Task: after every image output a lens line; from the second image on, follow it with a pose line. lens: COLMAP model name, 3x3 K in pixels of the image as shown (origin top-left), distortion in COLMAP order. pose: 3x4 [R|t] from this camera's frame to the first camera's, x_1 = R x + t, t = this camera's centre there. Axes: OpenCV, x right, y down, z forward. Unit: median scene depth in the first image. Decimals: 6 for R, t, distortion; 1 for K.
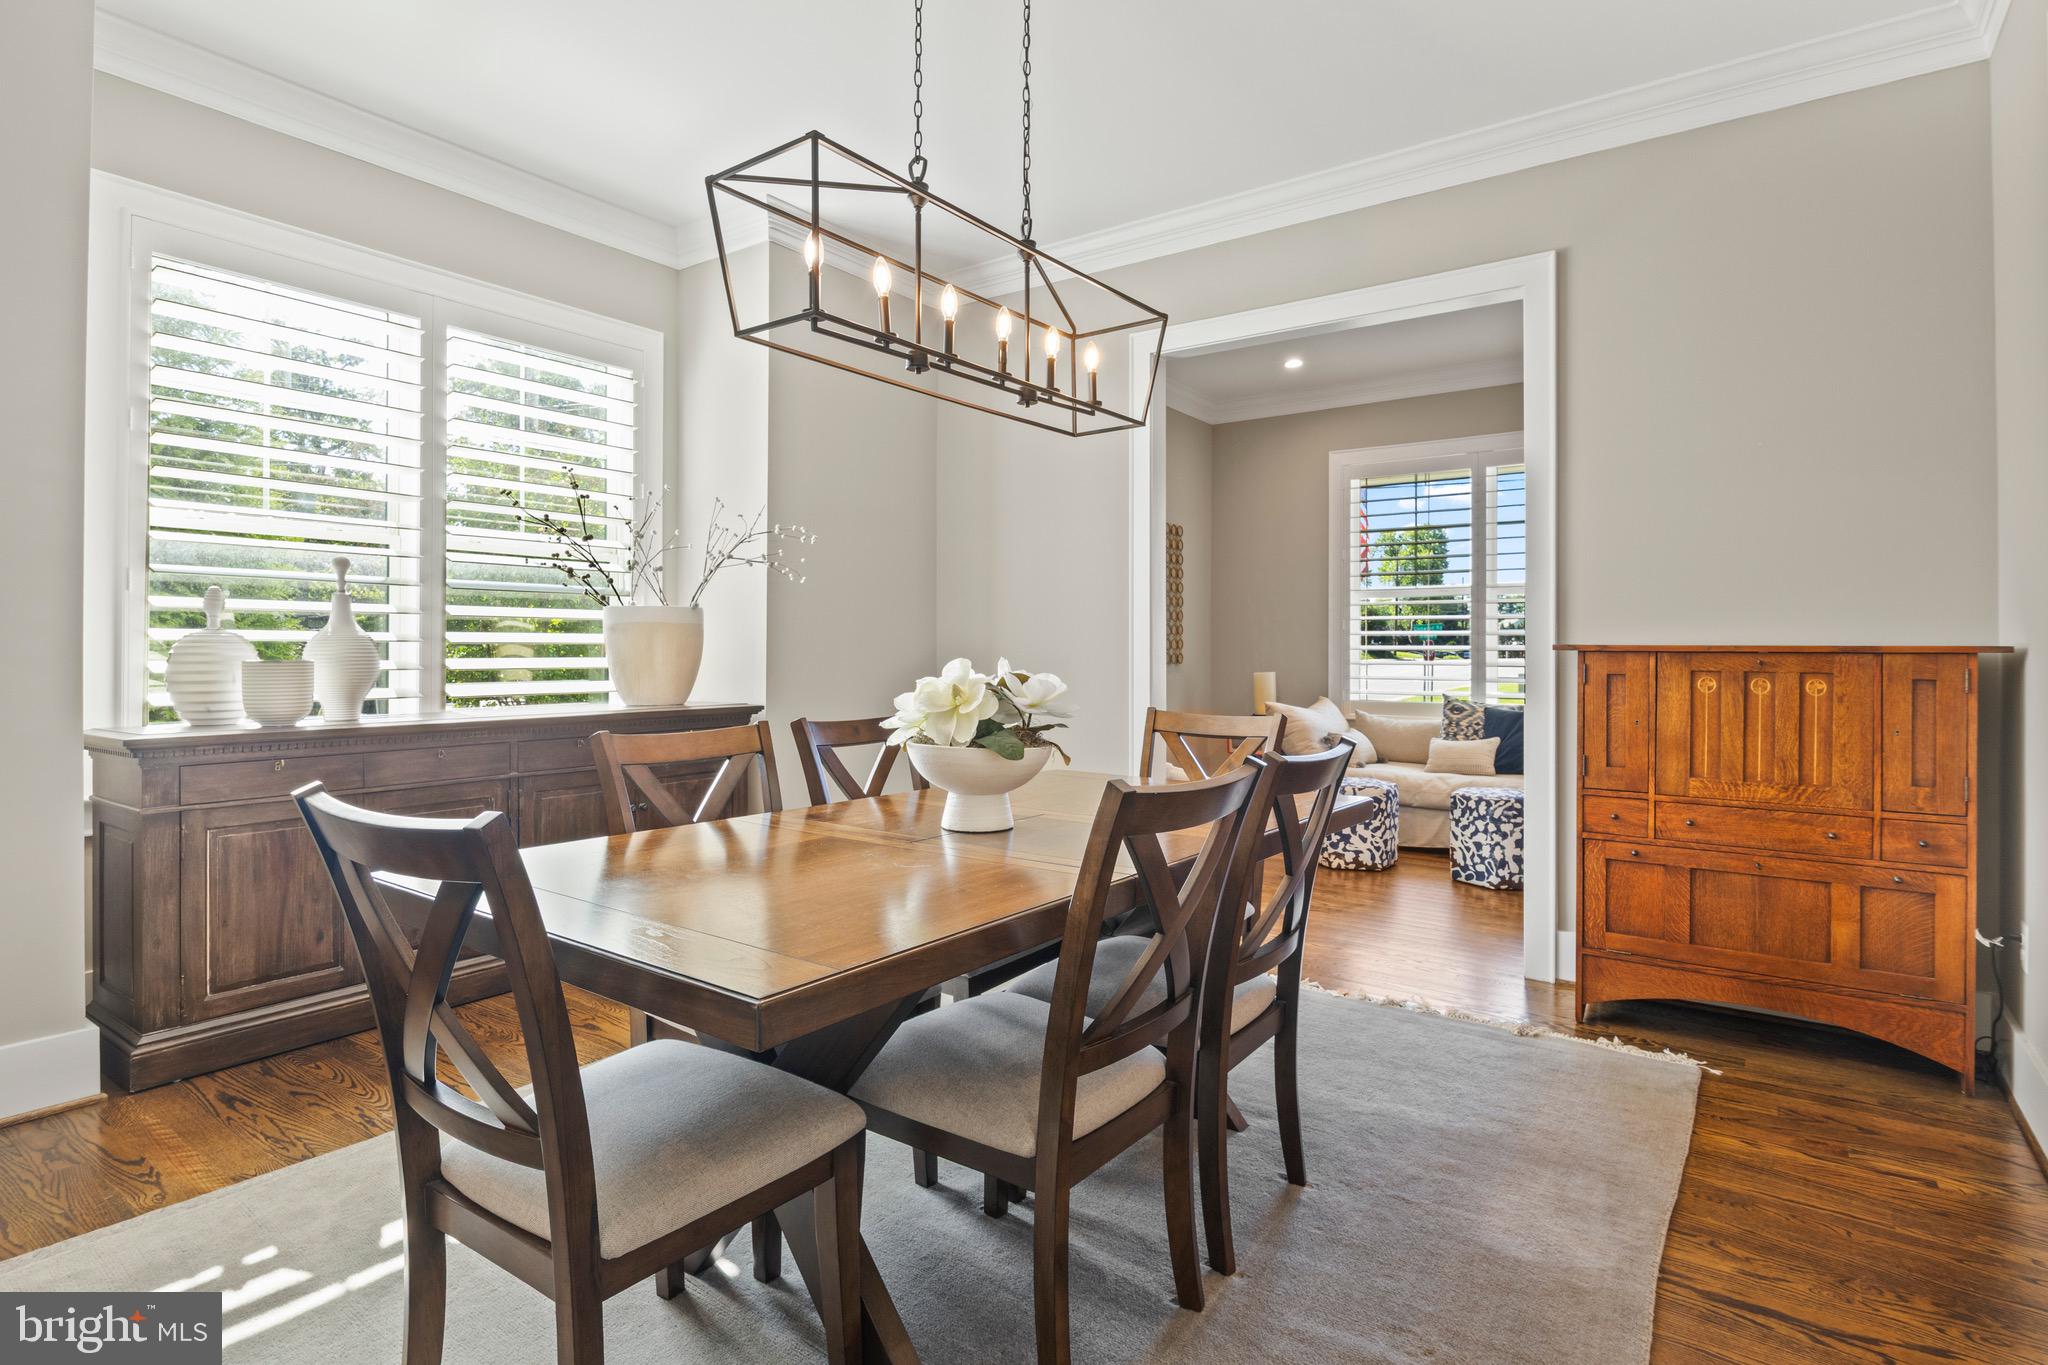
lens RADIAL K [[1035.7, 0, 1019.6], [0, 1035.7, 654.6], [0, 0, 1]] dist [-0.009129, 0.001697]
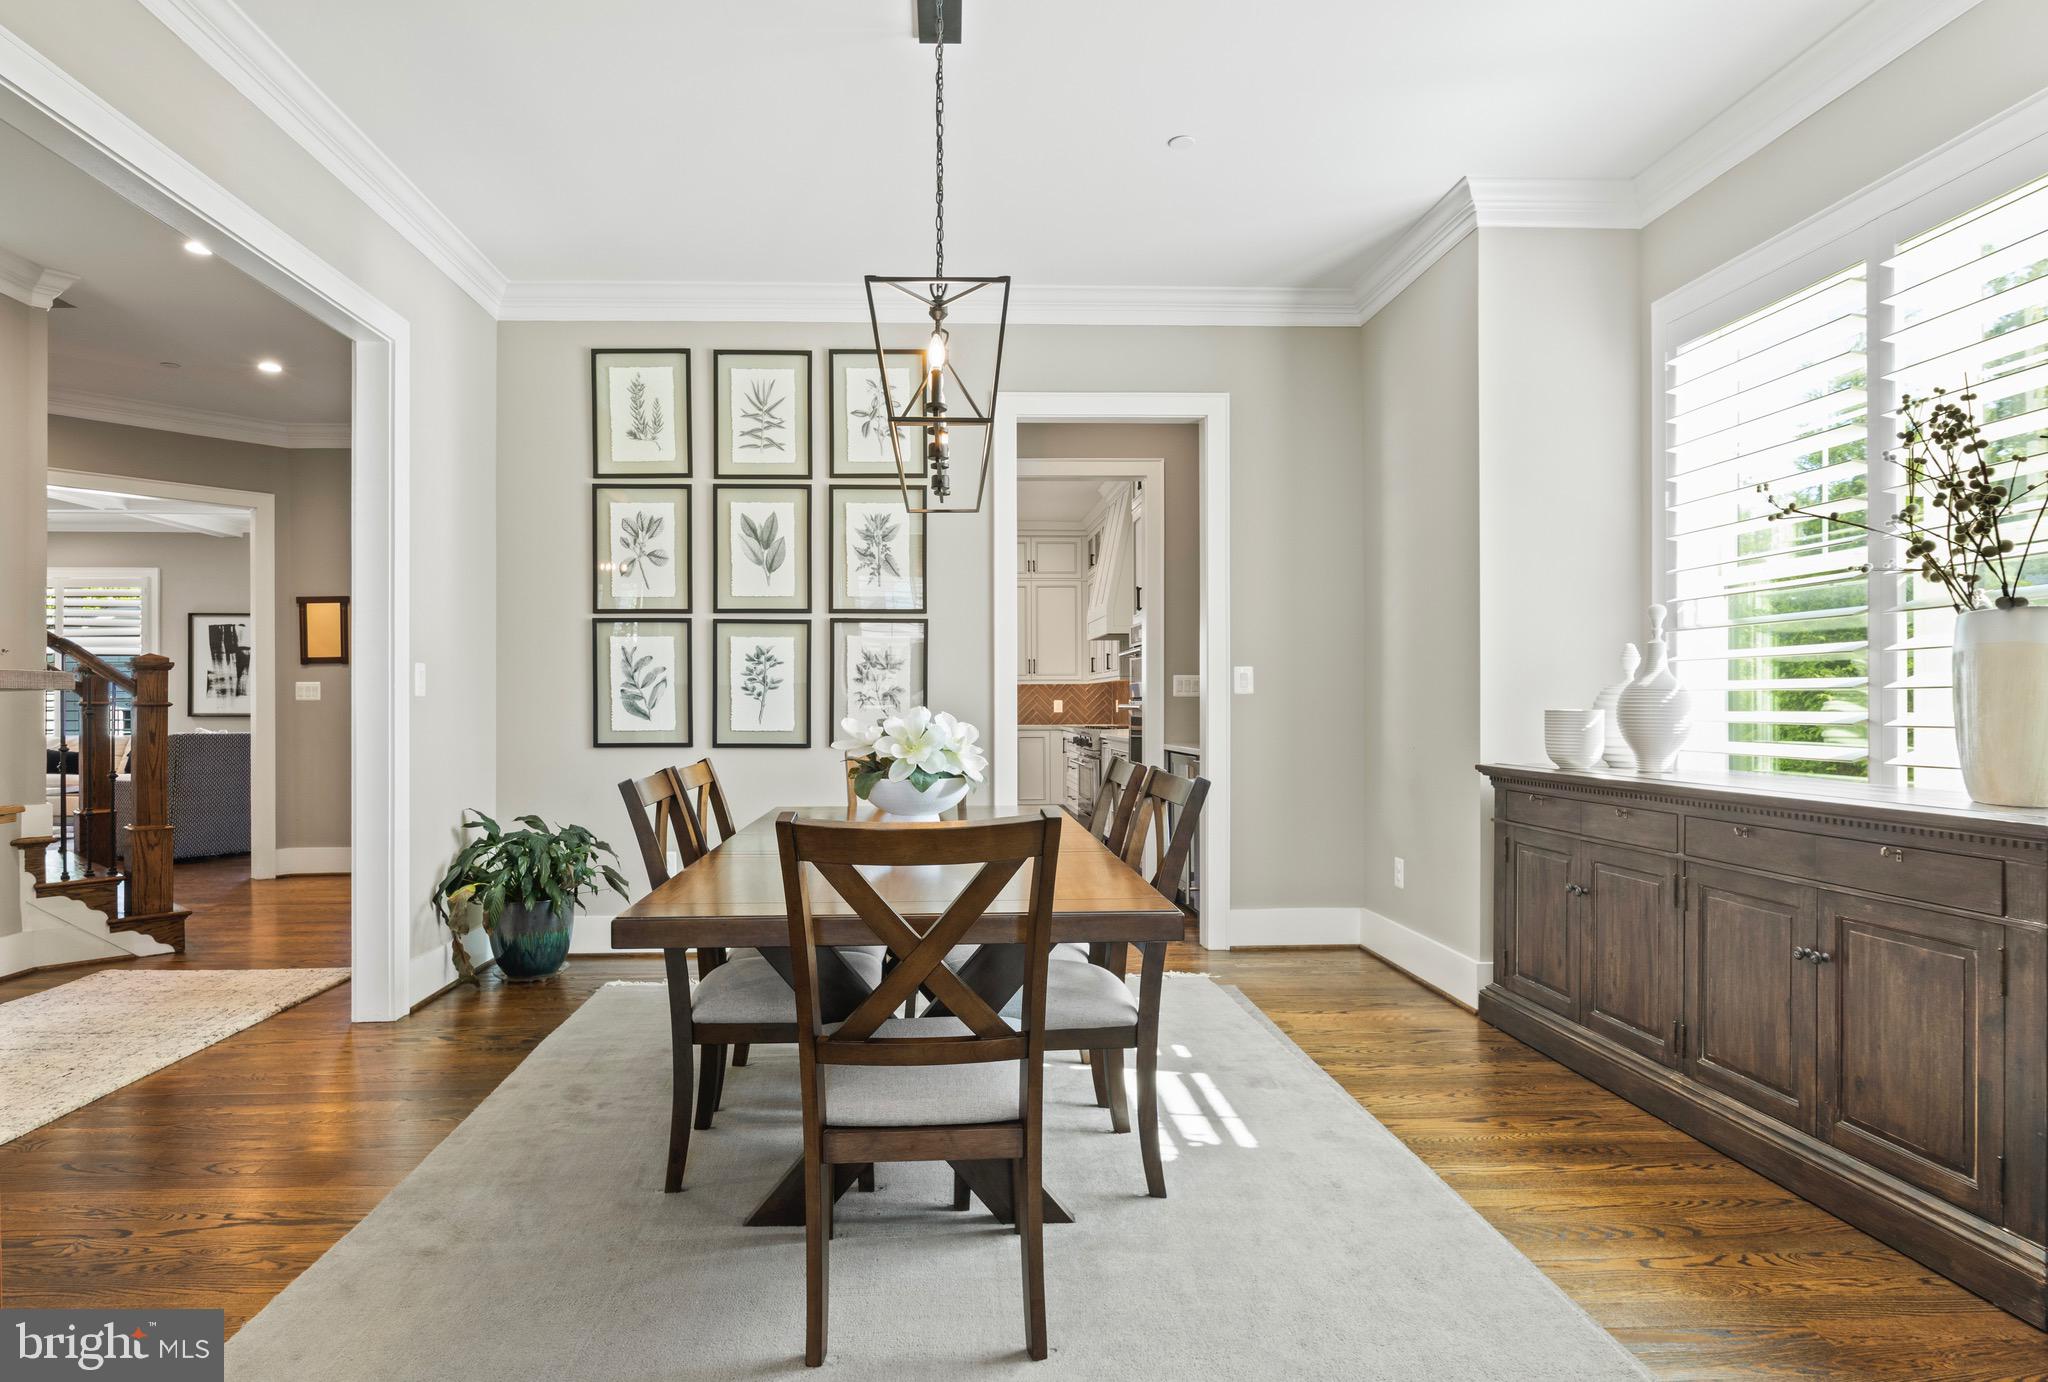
lens RADIAL K [[1121.3, 0, 973.8], [0, 1121.3, 699.8], [0, 0, 1]] dist [-0.002572, -0.000480]
pose [[-0.783860, -0.003328, -0.620929, 0.588562], [-0.001023, 0.999991, -0.004068, -0.000661], [0.620937, -0.002554, -0.783856, 1.655281]]
